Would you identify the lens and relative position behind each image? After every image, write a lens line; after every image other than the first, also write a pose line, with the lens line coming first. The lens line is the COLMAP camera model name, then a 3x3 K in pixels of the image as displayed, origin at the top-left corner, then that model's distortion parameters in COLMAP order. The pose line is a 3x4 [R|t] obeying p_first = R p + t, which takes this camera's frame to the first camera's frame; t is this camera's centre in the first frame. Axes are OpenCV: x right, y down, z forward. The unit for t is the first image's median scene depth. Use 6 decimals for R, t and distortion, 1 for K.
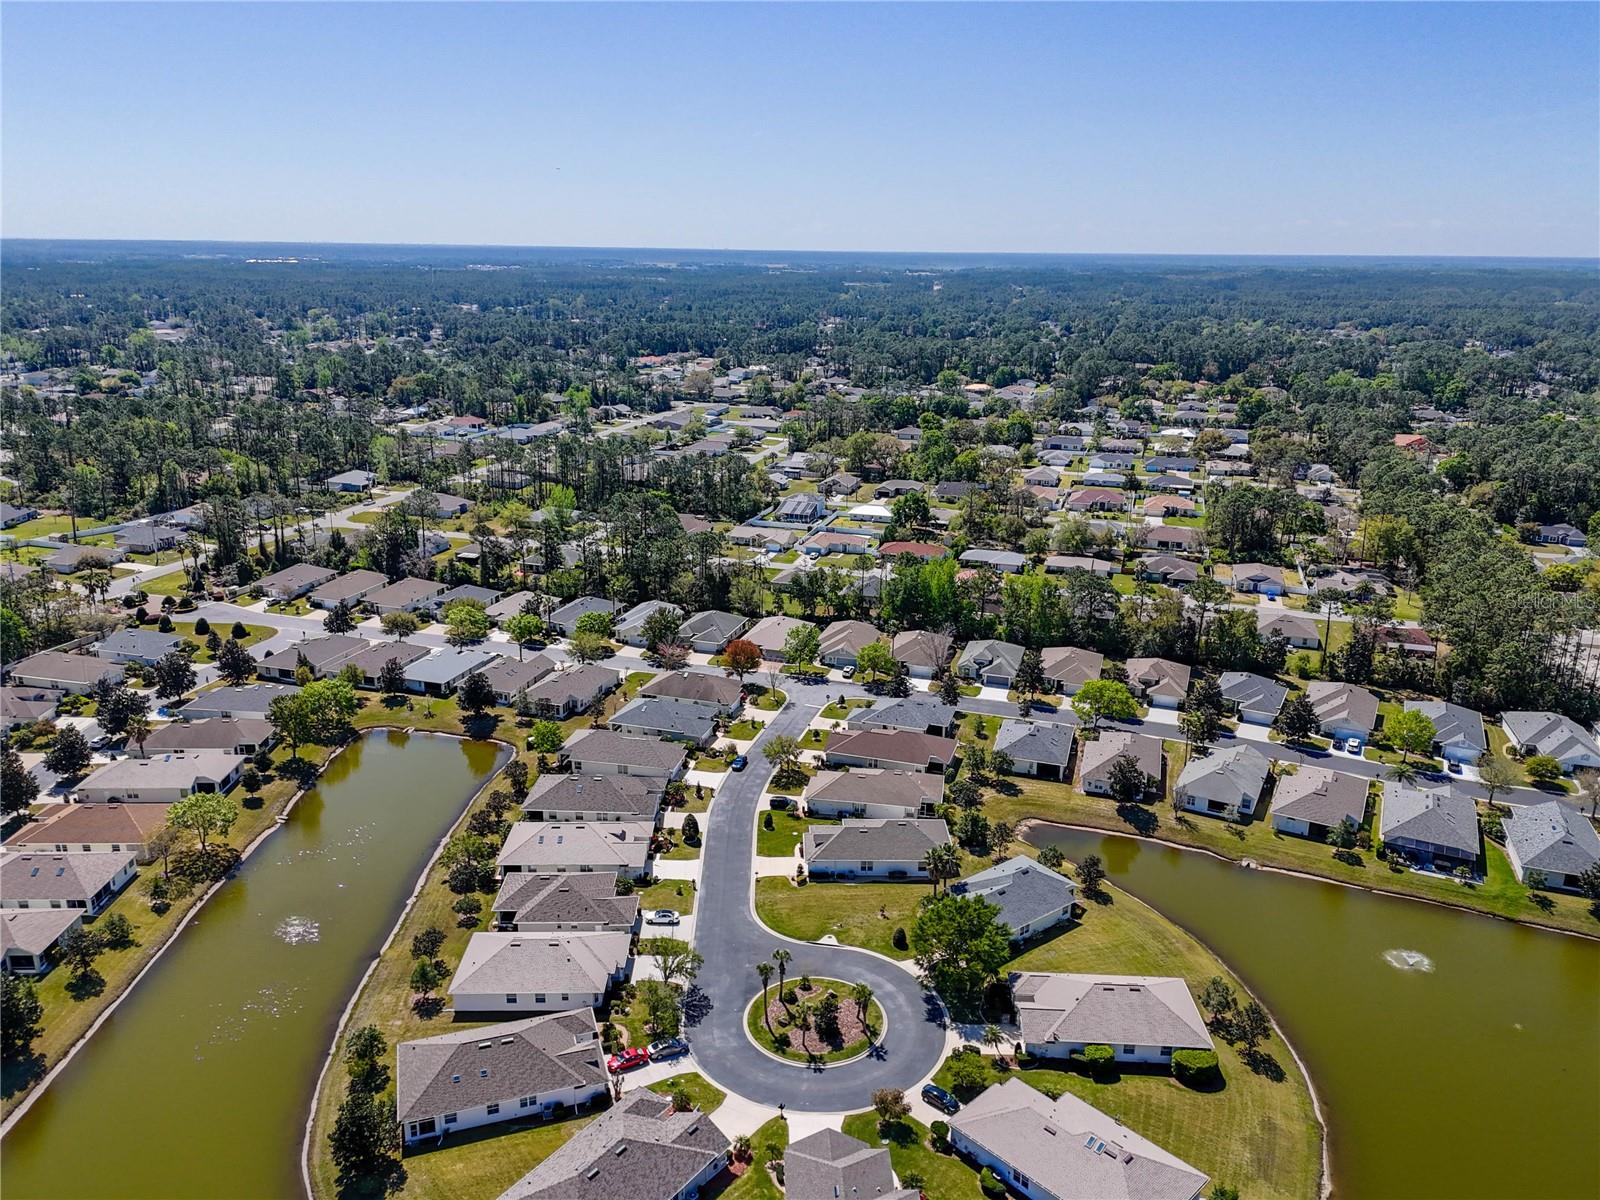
lens RADIAL K [[1175.2, 0, 800.7], [0, 1175.2, 602.2], [0, 0, 1]] dist [0.084279, -0.084356]
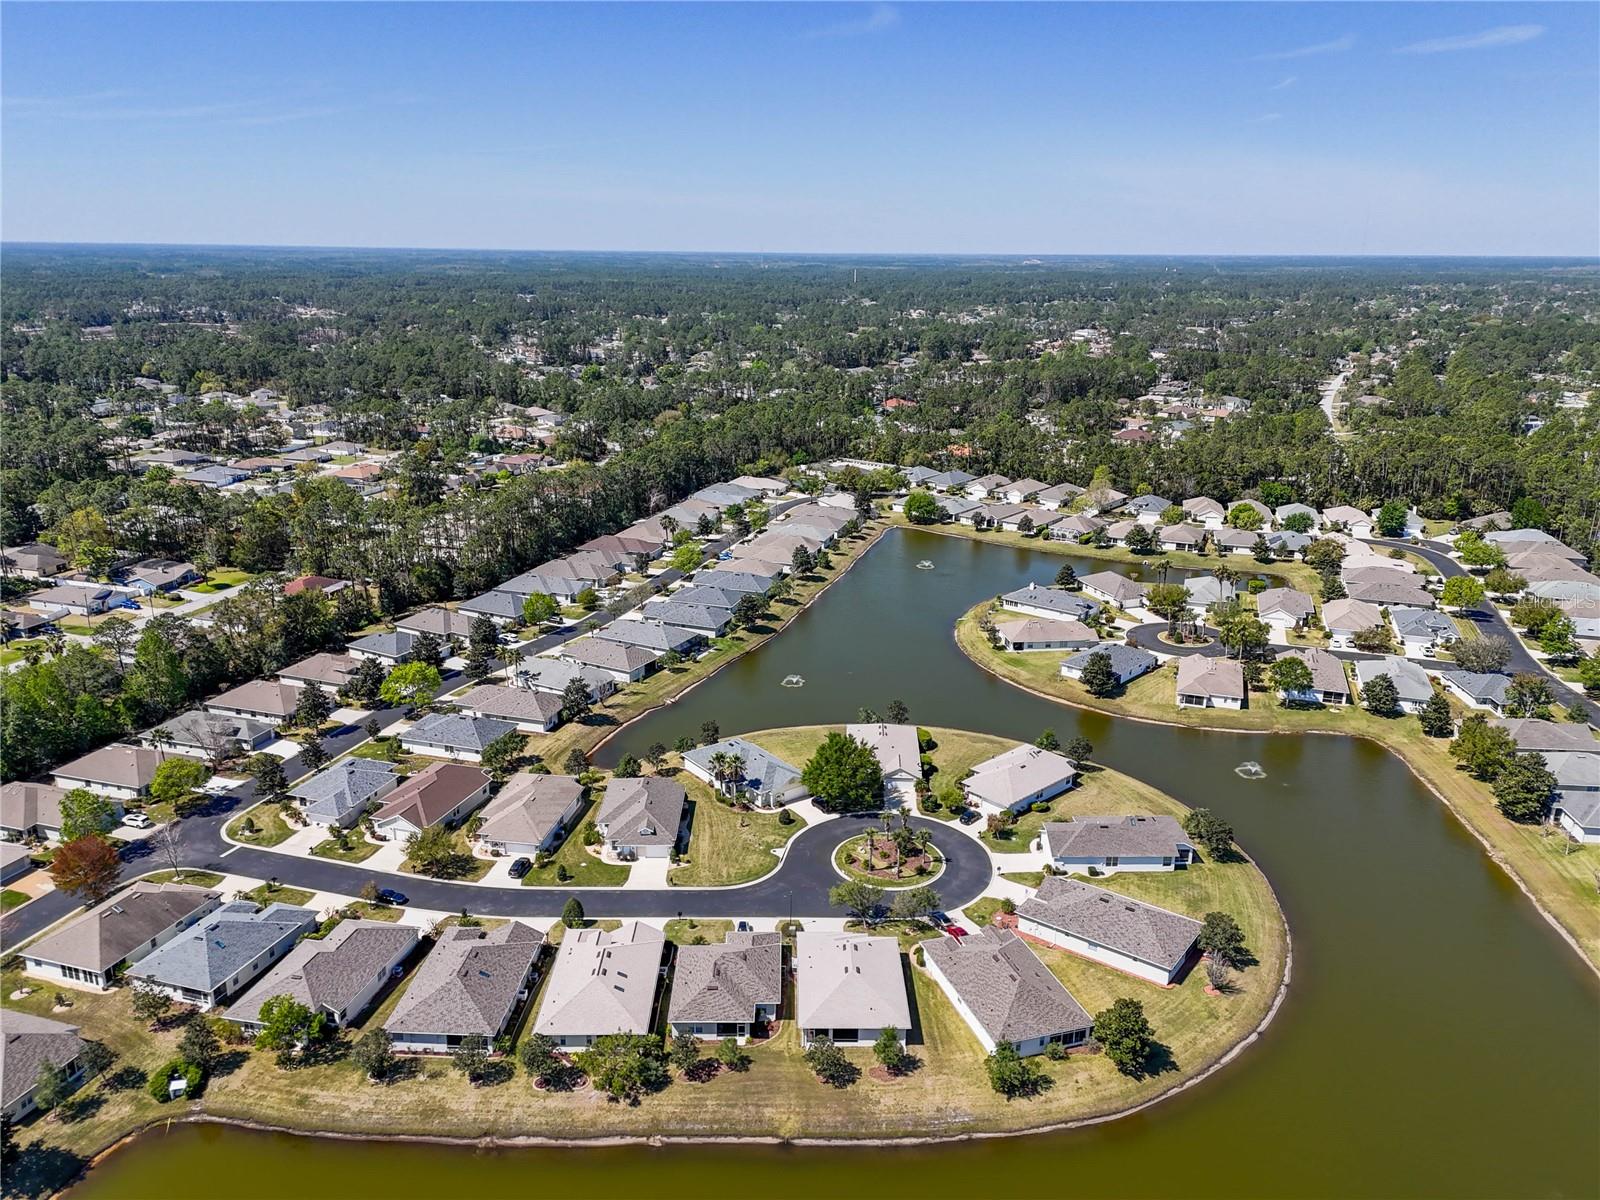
lens RADIAL K [[1175.2, 0, 800.7], [0, 1175.2, 602.2], [0, 0, 1]] dist [0.084279, -0.084356]
pose [[0.010355, -0.300199, 0.953820, -1.060553], [0.281519, 0.916164, 0.285291, -0.273897], [-0.959500, 0.265564, 0.093999, 0.862197]]
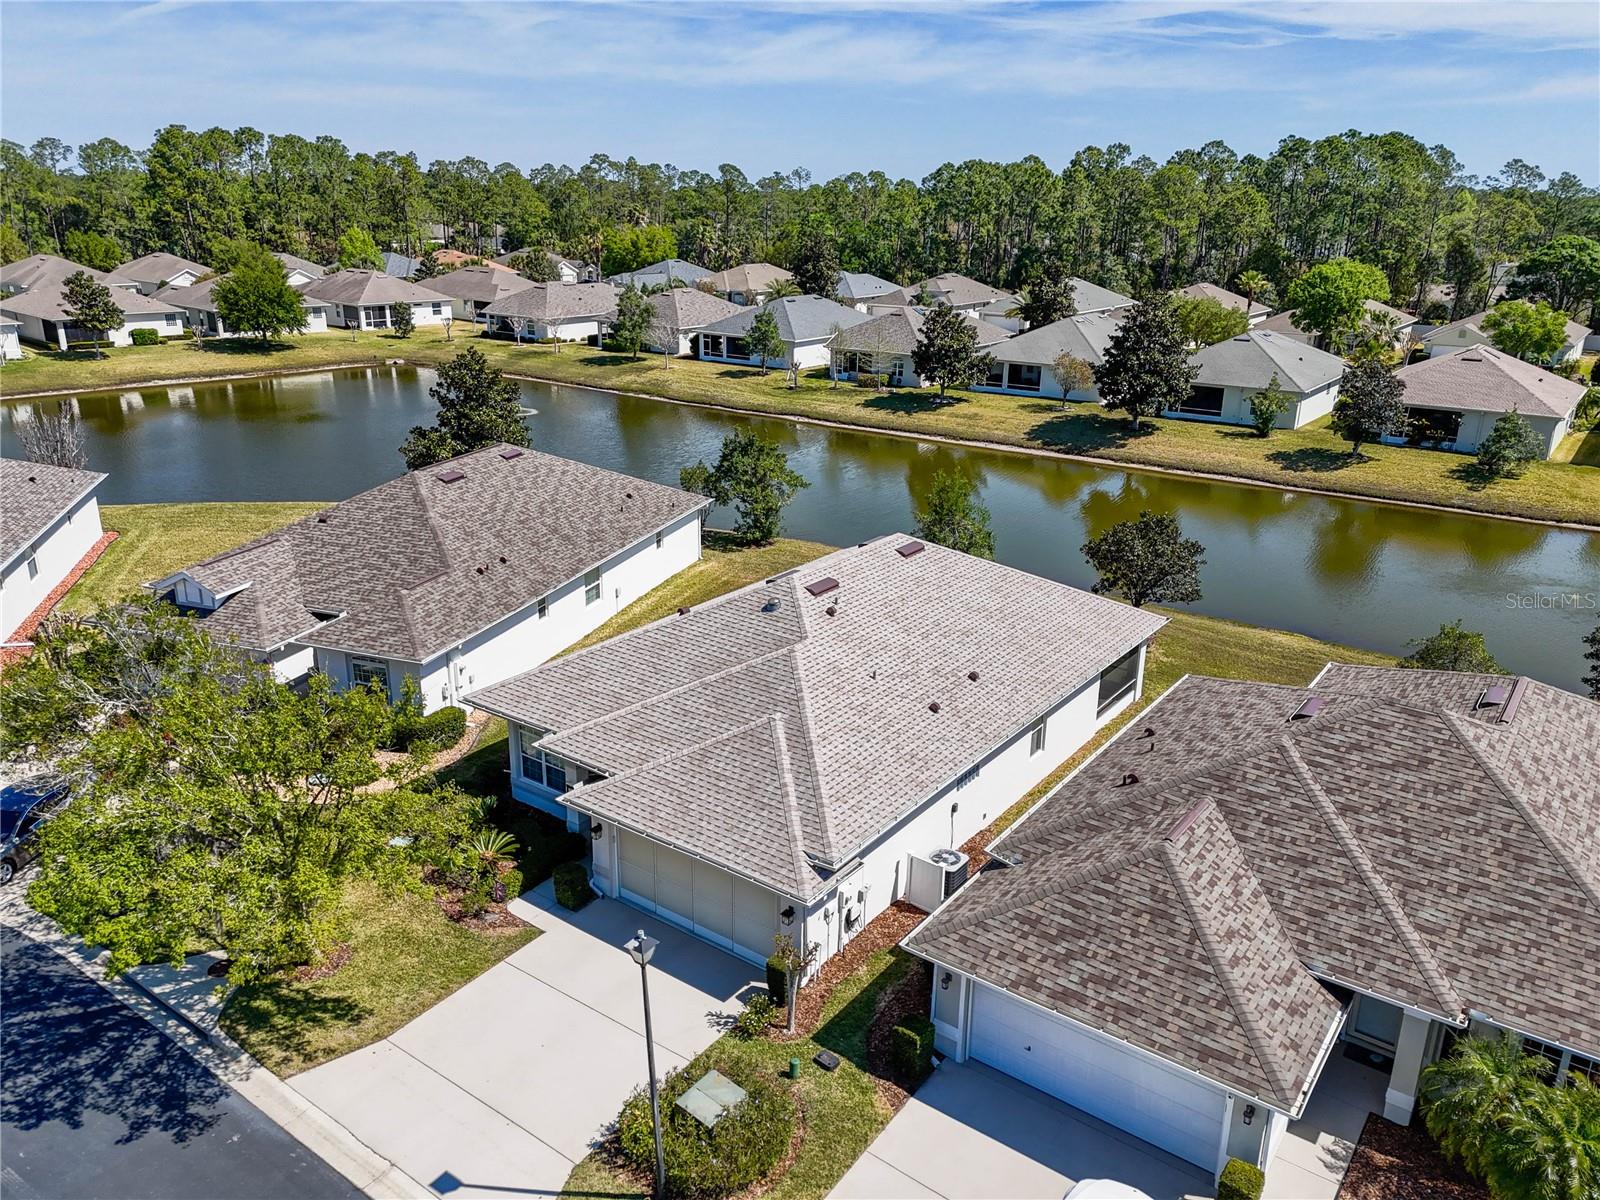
lens RADIAL K [[1175.2, 0, 800.7], [0, 1175.2, 602.2], [0, 0, 1]] dist [0.084279, -0.084356]
pose [[-0.607585, 0.235842, -0.758432, -0.038587], [-0.251892, 0.848387, 0.465607, 0.184426], [0.753253, 0.473939, -0.456061, 1.093215]]
